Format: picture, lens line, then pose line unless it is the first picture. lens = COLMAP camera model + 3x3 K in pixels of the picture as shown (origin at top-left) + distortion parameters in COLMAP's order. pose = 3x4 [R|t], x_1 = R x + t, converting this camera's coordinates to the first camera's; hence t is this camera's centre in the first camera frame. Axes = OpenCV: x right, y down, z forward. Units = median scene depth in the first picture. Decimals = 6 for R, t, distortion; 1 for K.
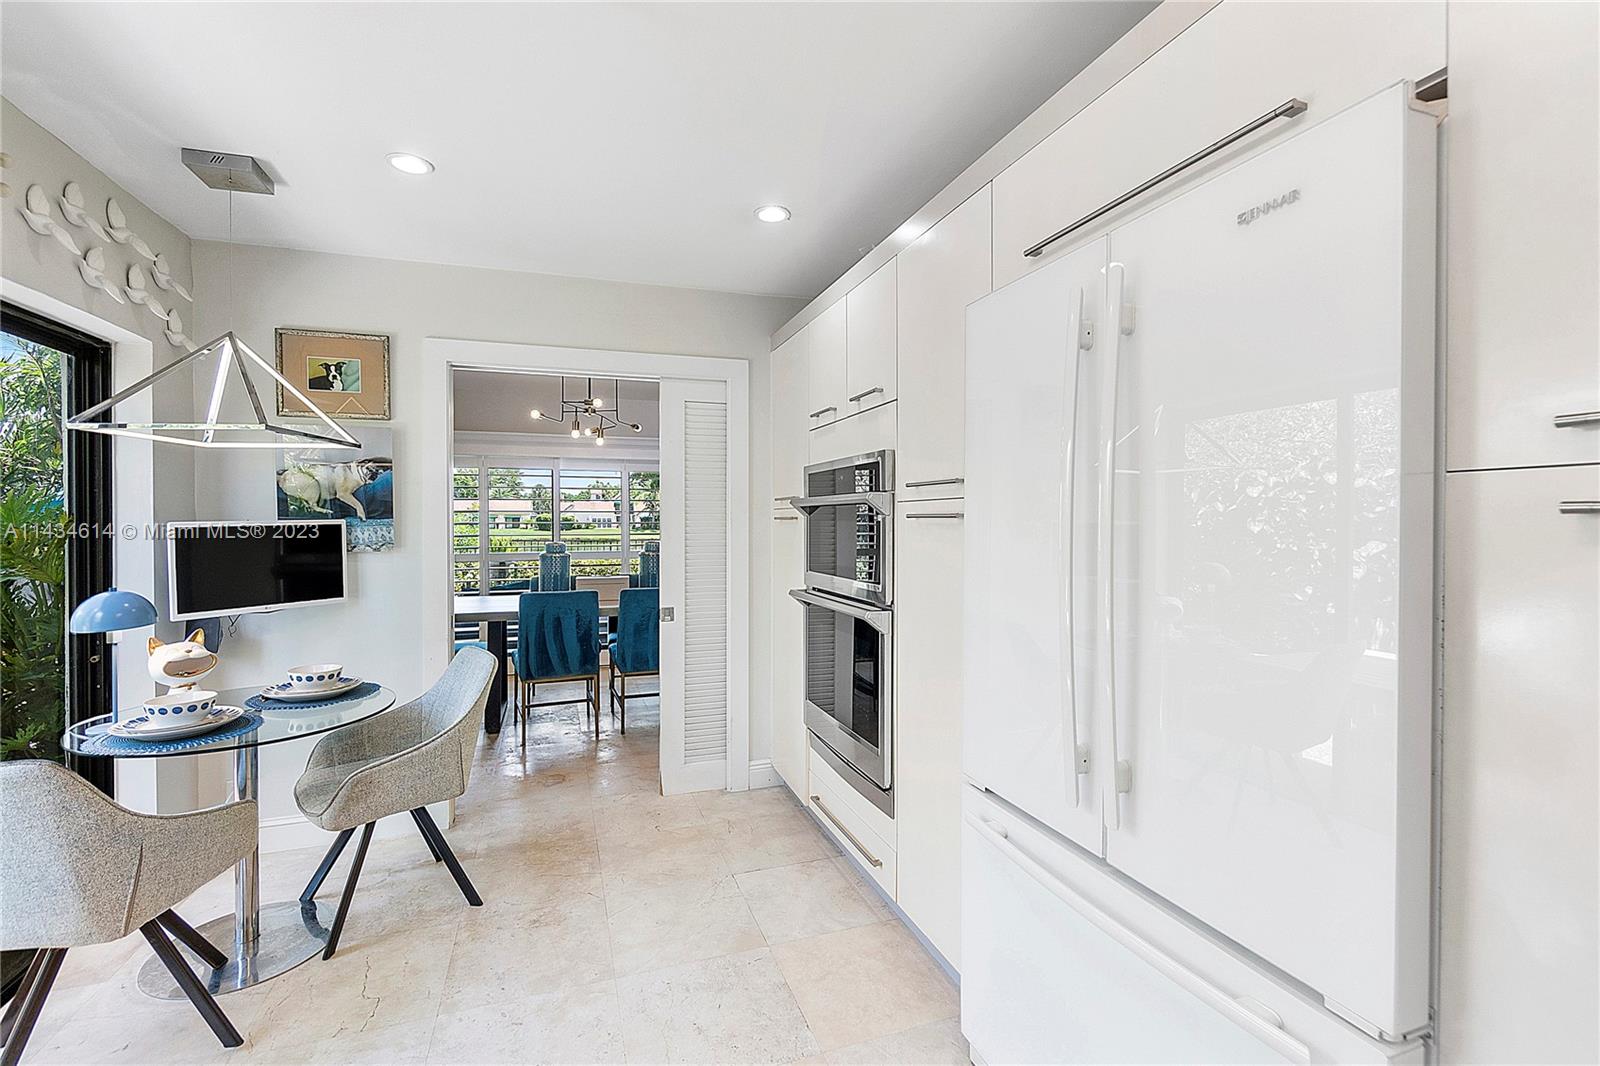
lens RADIAL K [[711.1, 0, 805.7], [0, 711.1, 514.6], [0, 0, 1]] dist [-0.002781, -0.000521]
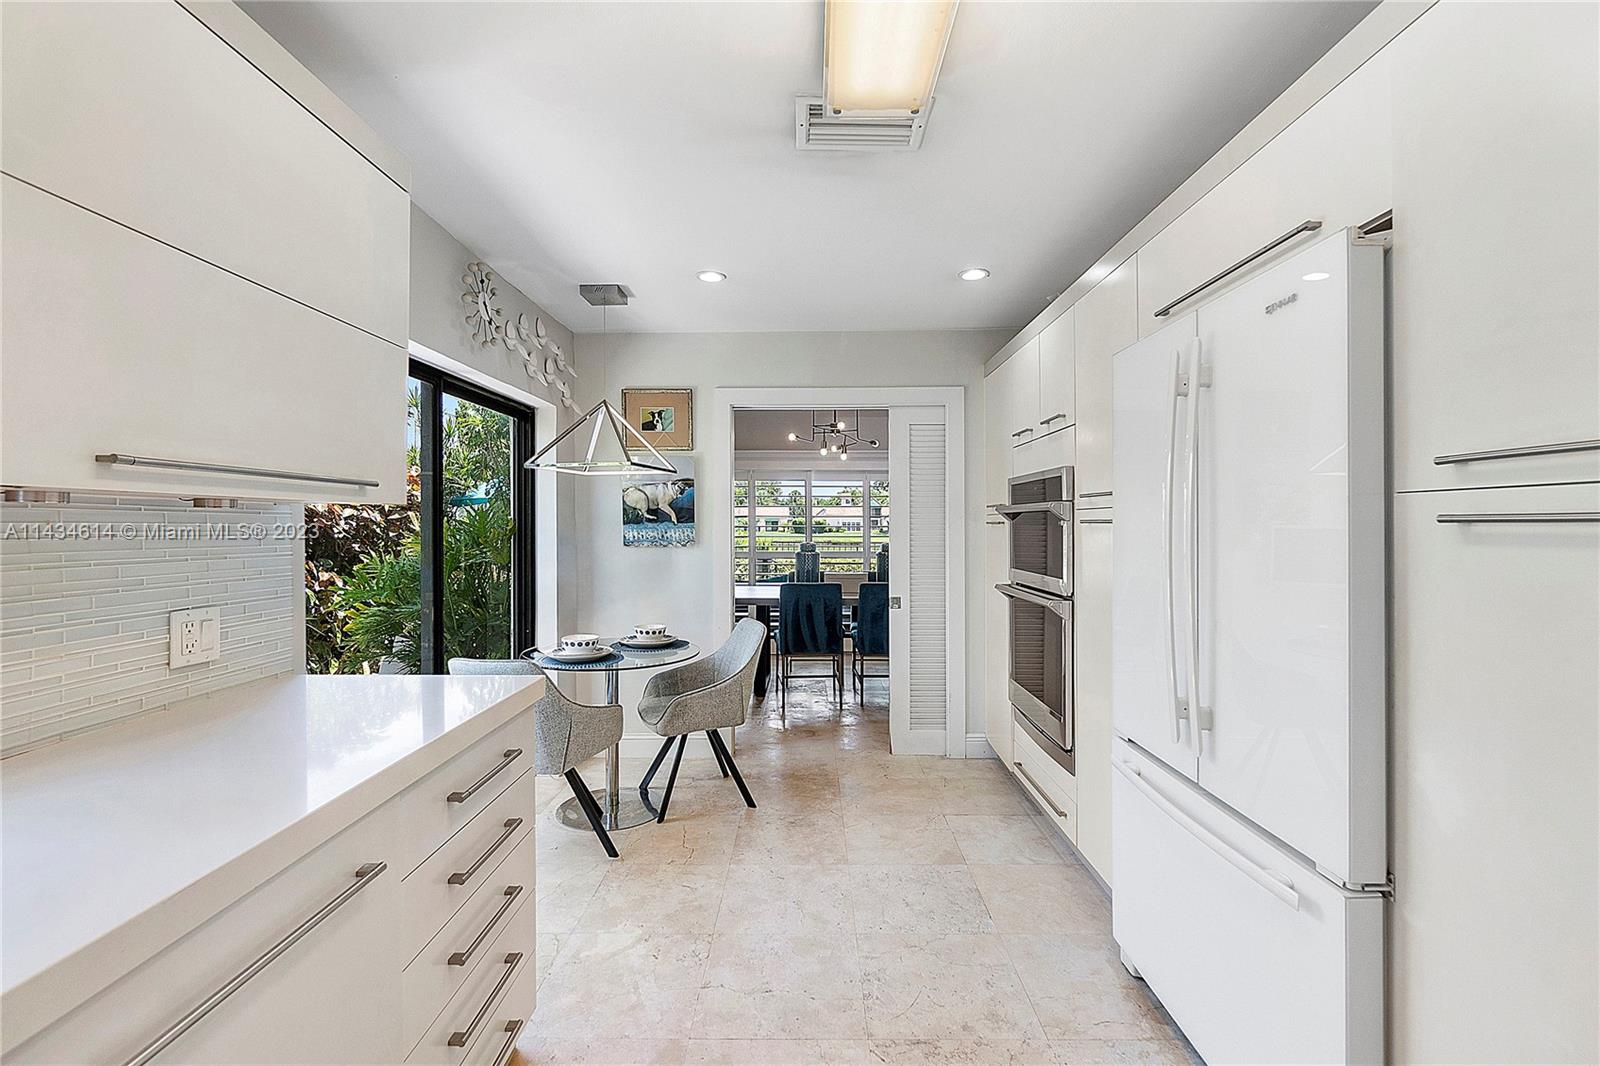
lens RADIAL K [[711.1, 0, 802.7], [0, 711.1, 524.8], [0, 0, 1]] dist [-0.002781, -0.000521]
pose [[0.940172, 0.002654, -0.340690, 0.095188], [0.000410, 0.999960, 0.008921, -0.003060], [0.340700, -0.008527, 0.940133, -0.256442]]
